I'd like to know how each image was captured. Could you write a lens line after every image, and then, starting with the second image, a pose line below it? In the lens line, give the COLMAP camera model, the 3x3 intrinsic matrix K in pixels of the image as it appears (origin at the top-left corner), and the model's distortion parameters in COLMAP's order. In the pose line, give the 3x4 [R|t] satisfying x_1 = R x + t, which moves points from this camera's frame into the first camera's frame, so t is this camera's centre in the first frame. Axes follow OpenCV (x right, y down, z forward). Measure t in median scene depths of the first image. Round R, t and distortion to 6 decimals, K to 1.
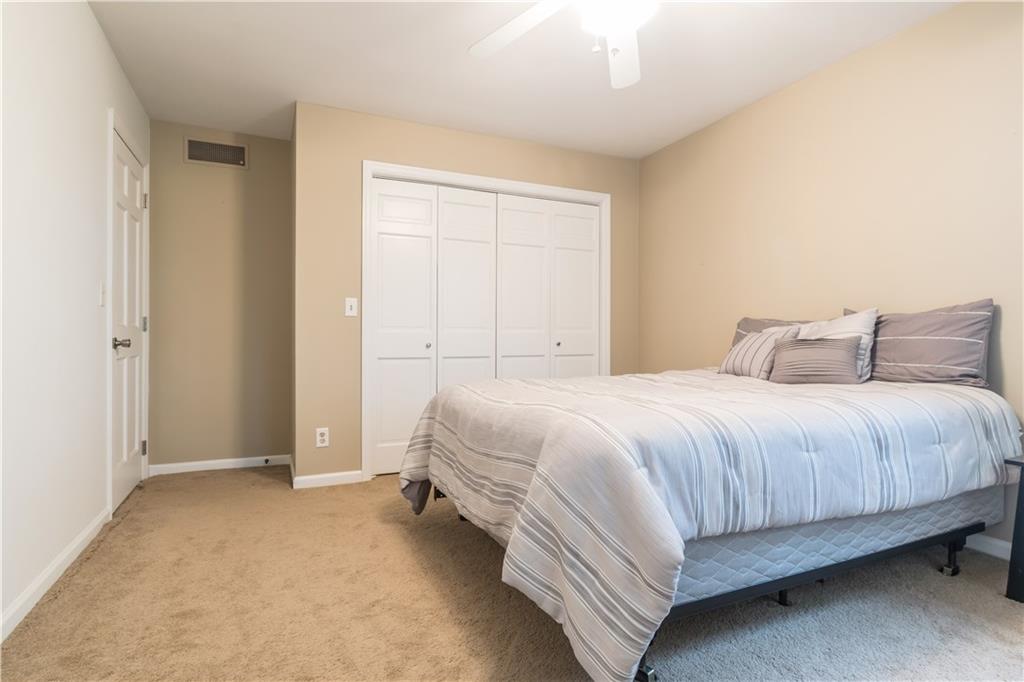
lens RADIAL K [[521.9, 0, 512.0], [0, 521.9, 341.0], [0, 0, 1]] dist [0.008263, 0.000606]
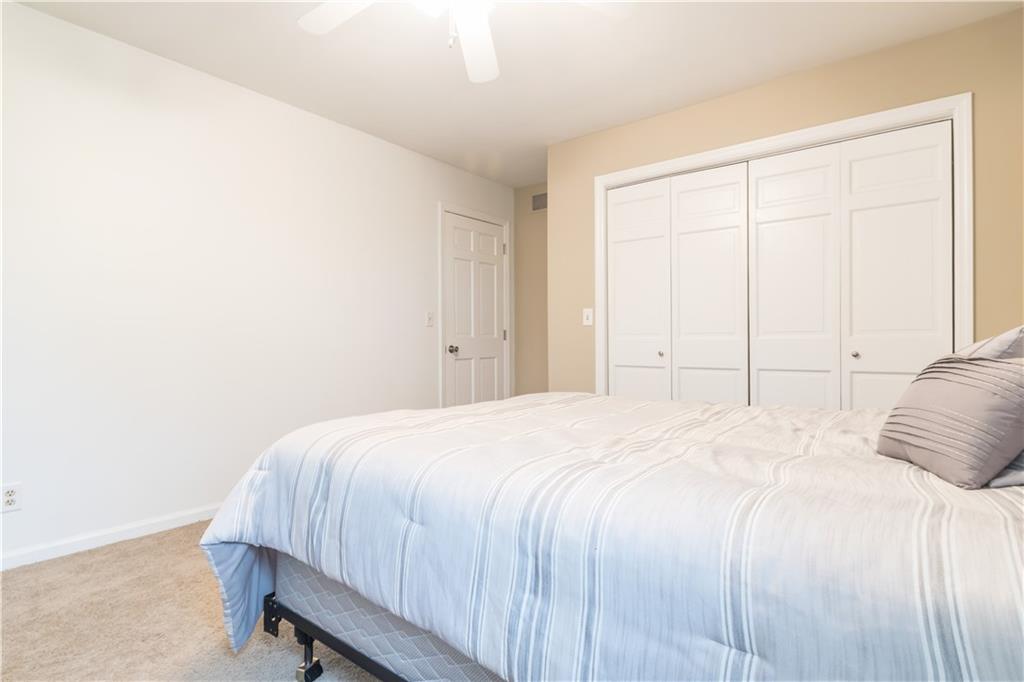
lens RADIAL K [[521.9, 0, 512.0], [0, 521.9, 341.0], [0, 0, 1]] dist [0.008263, 0.000606]
pose [[0.456082, -0.003450, -0.889931, 0.569770], [0.001123, 0.999994, -0.003301, -0.011981], [0.889937, 0.000506, 0.456083, 0.364452]]
